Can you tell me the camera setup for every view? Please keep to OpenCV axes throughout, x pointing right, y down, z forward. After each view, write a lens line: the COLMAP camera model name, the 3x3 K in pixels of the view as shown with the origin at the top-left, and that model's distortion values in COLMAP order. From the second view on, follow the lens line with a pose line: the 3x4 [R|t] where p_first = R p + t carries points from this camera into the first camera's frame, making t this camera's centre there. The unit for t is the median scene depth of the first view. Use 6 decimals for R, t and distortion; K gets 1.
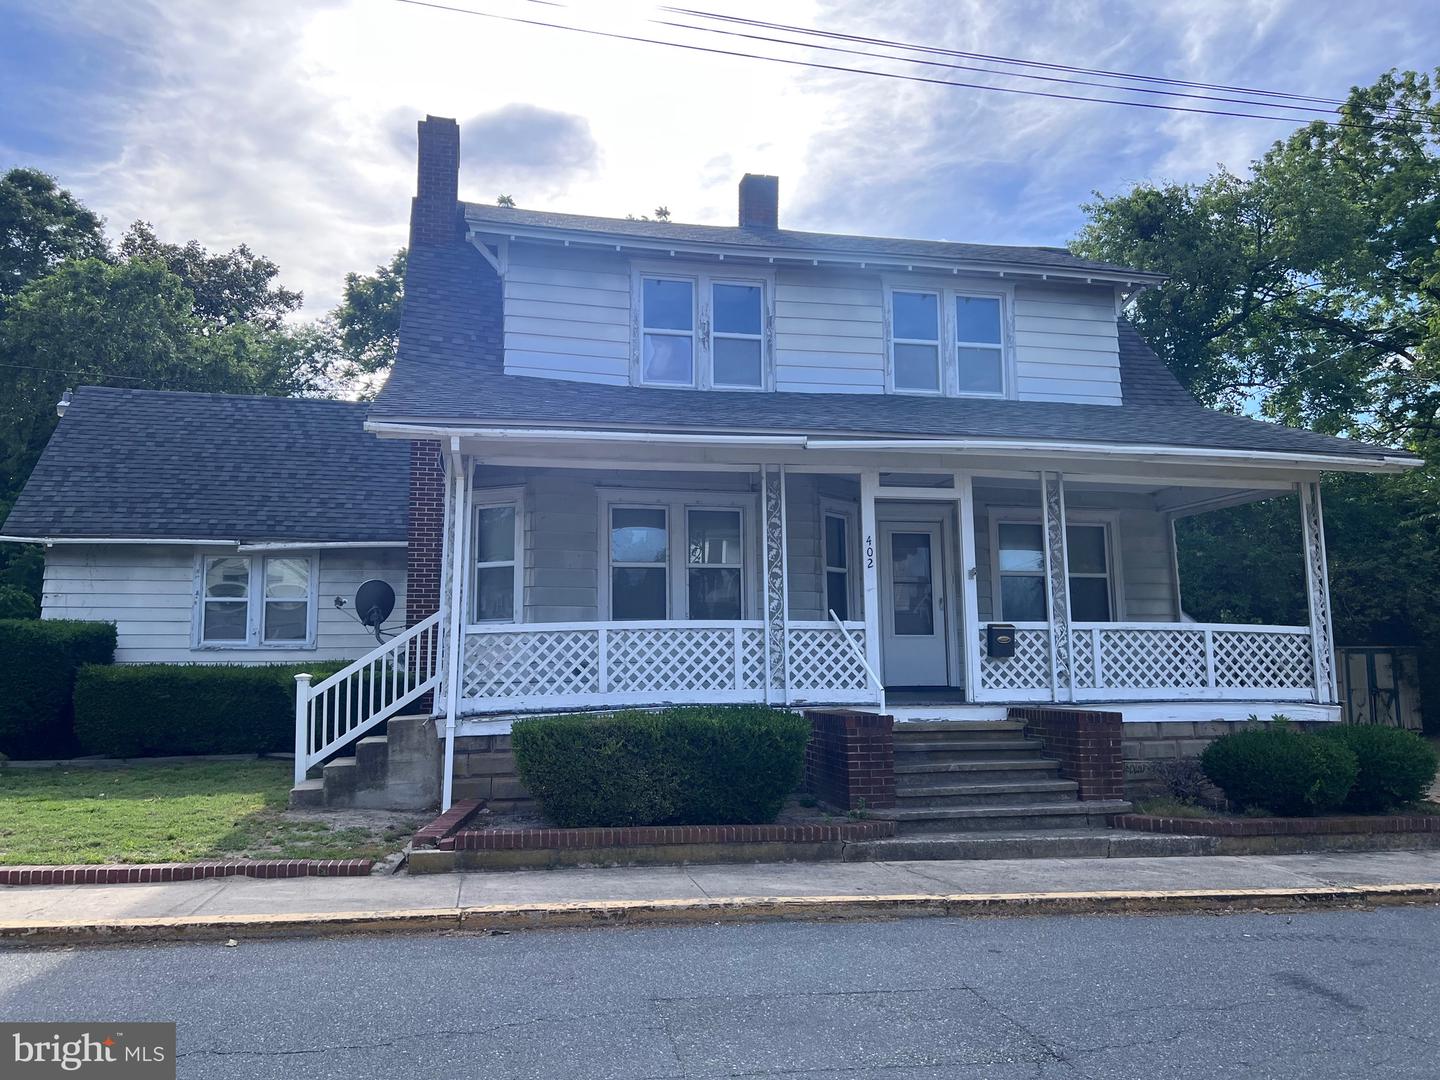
lens RADIAL K [[1077.3, 0, 716.1], [0, 1077.3, 541.2], [0, 0, 1]] dist [0.045159, -0.050588]
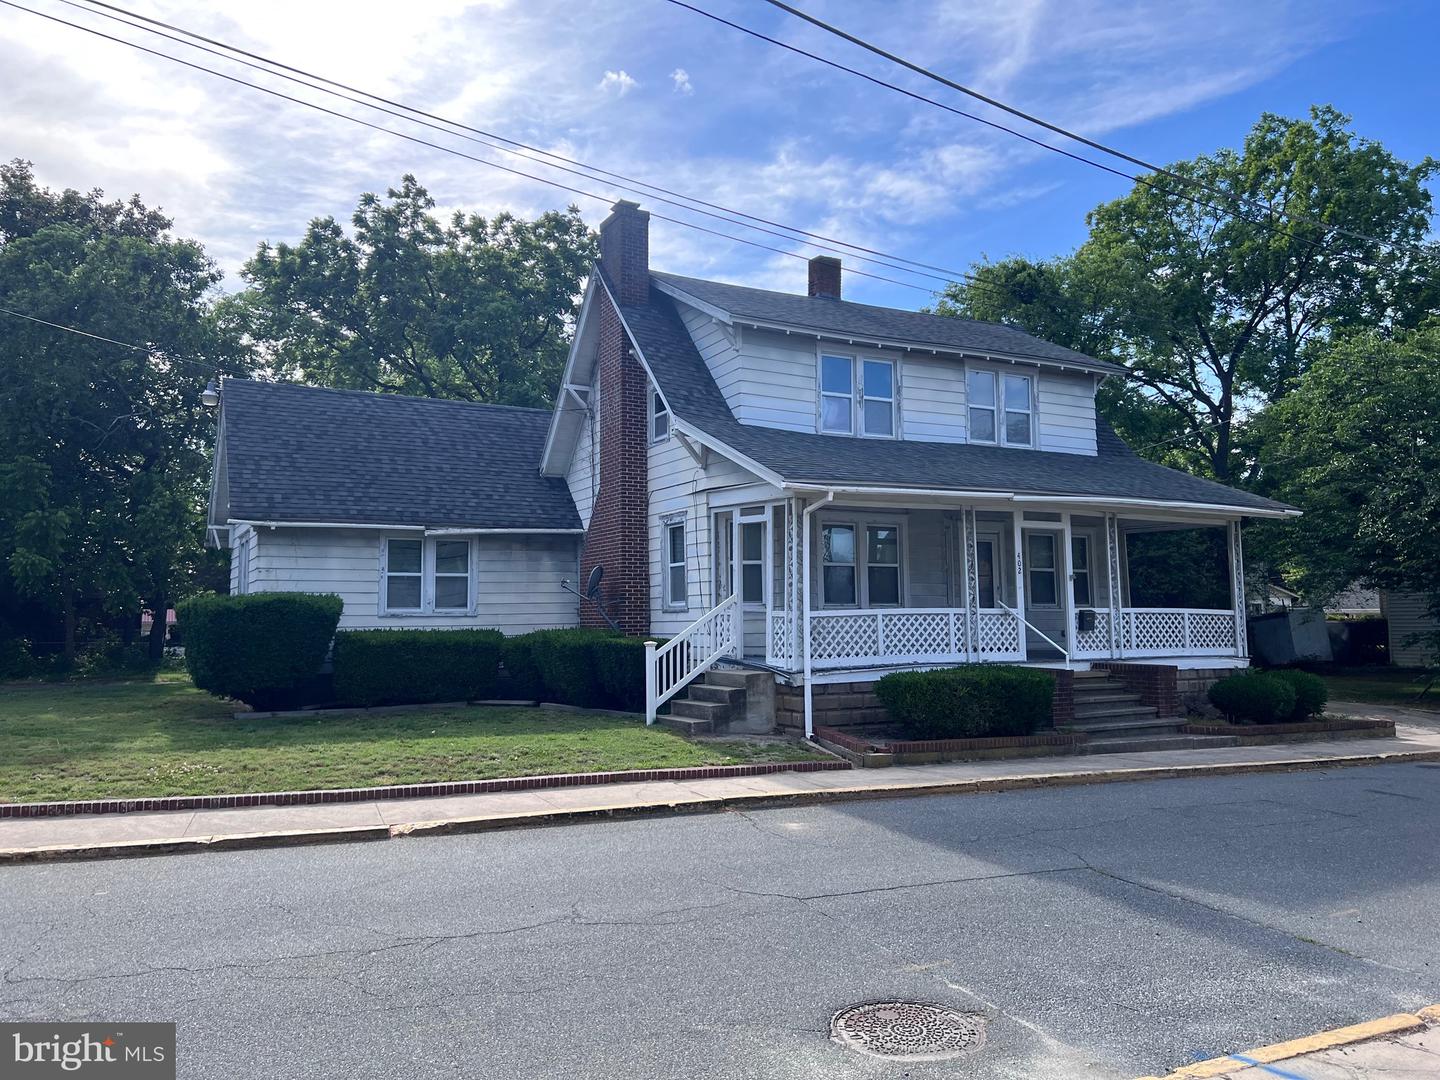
lens RADIAL K [[1077.3, 0, 690.5], [0, 1077.3, 536.6], [0, 0, 1]] dist [0.045159, -0.050588]
pose [[0.963806, 0.021966, 0.265697, -0.707426], [-0.034853, 0.998428, 0.043884, -0.078365], [-0.264316, -0.051556, 0.963057, -0.358544]]
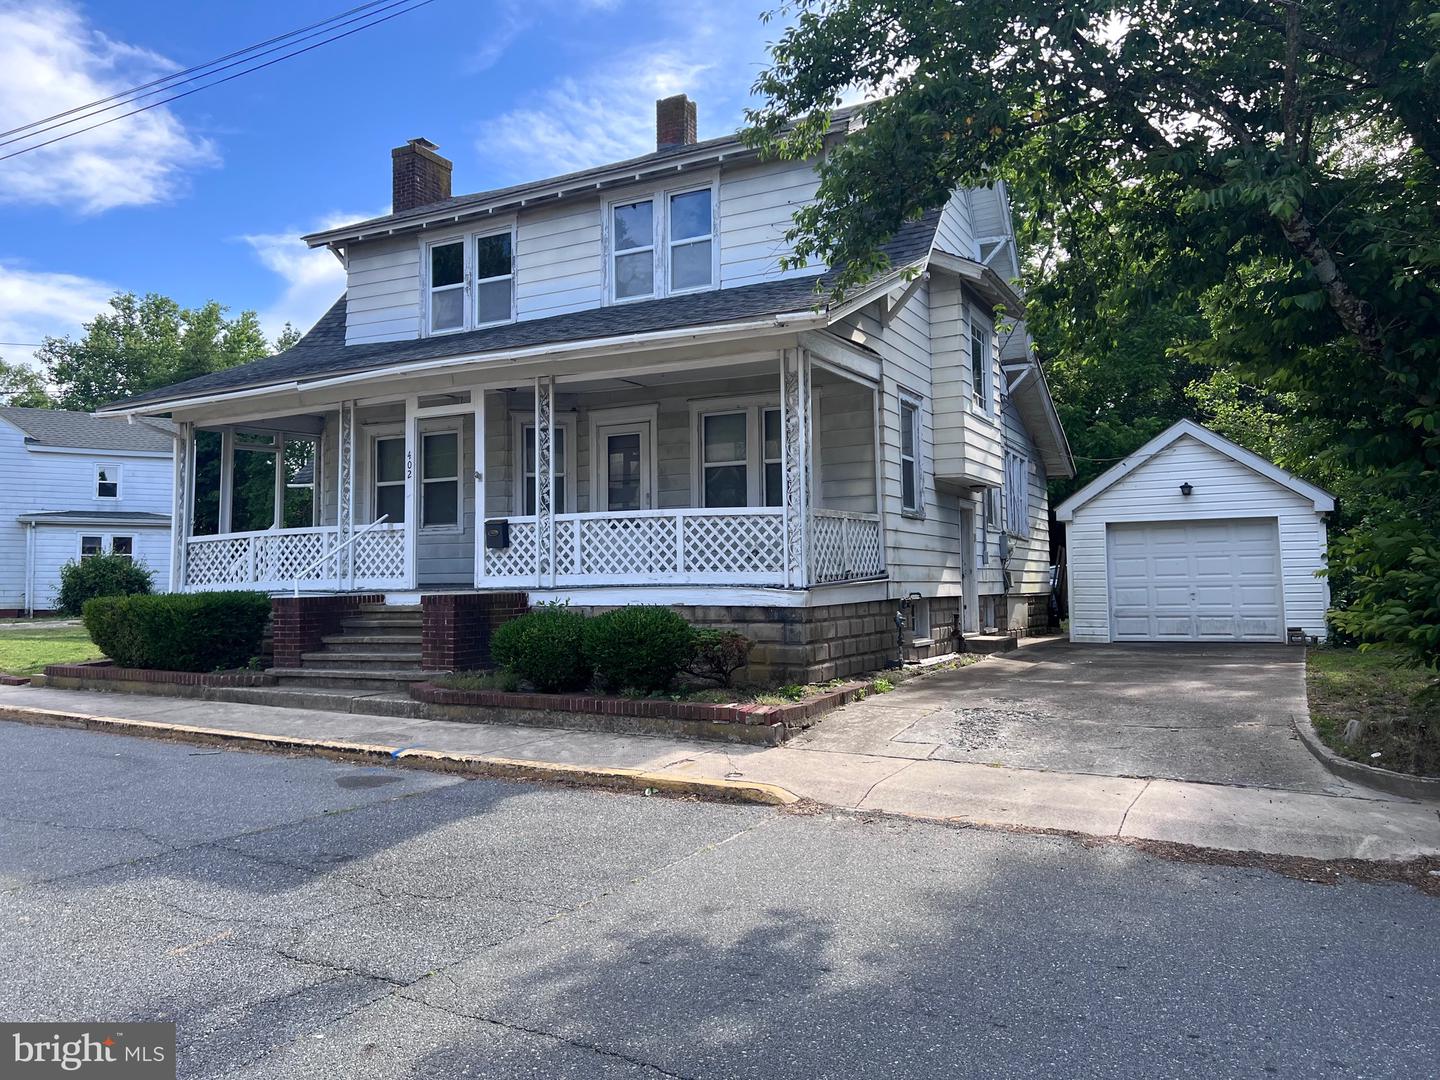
lens RADIAL K [[1077.3, 0, 712.5], [0, 1077.3, 528.4], [0, 0, 1]] dist [0.045159, -0.050588]
pose [[0.772512, -0.033687, -0.634106, 1.151805], [0.094097, 0.993640, 0.061848, 0.035615], [0.627990, -0.107446, 0.770769, 0.257570]]
